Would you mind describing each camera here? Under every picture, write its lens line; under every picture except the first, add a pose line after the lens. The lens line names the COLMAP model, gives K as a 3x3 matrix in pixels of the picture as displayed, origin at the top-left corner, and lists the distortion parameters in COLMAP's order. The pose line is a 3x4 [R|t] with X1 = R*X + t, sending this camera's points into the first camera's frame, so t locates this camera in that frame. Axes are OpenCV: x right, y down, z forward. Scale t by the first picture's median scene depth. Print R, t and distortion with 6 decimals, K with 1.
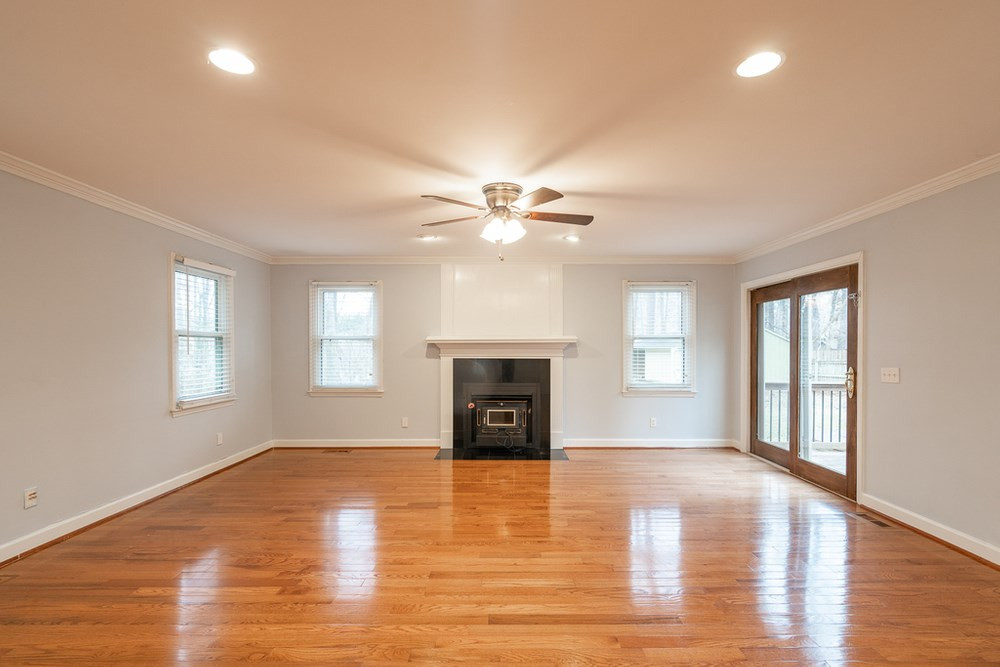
lens RADIAL K [[452.4, 0, 512.6], [0, 452.4, 348.5], [0, 0, 1]] dist [-0.002840, -0.000140]
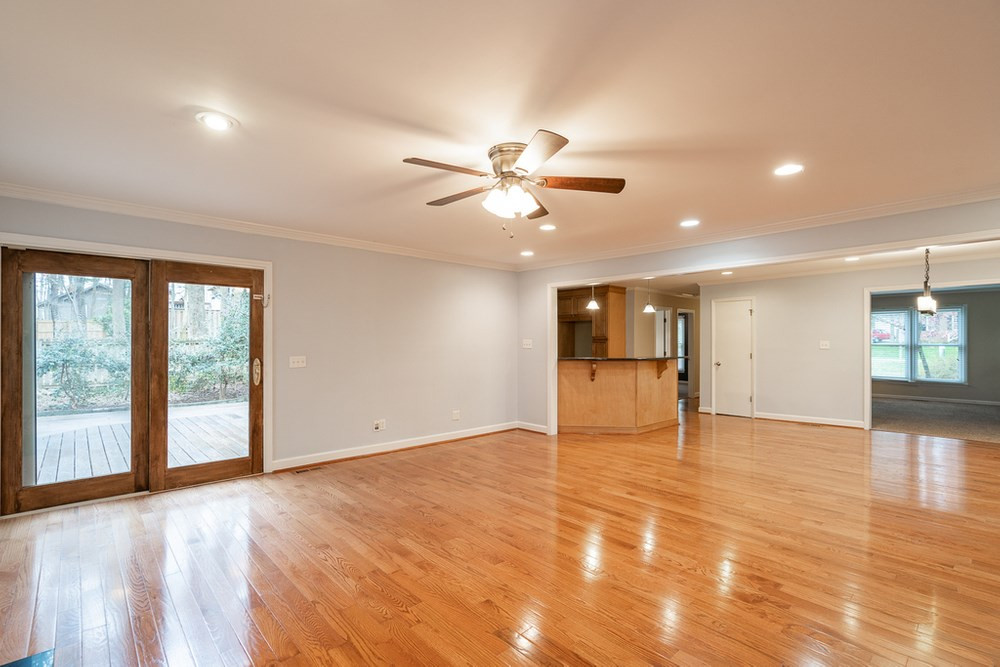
lens RADIAL K [[456.4, 0, 500.0], [0, 456.4, 333.5], [0, 0, 1]] dist [-0.009772, 0.000125]
pose [[-0.671980, 0.007813, 0.740528, -0.525764], [-0.000847, 0.999936, -0.011318, -0.010058], [-0.740568, -0.008233, -0.671930, 1.330728]]
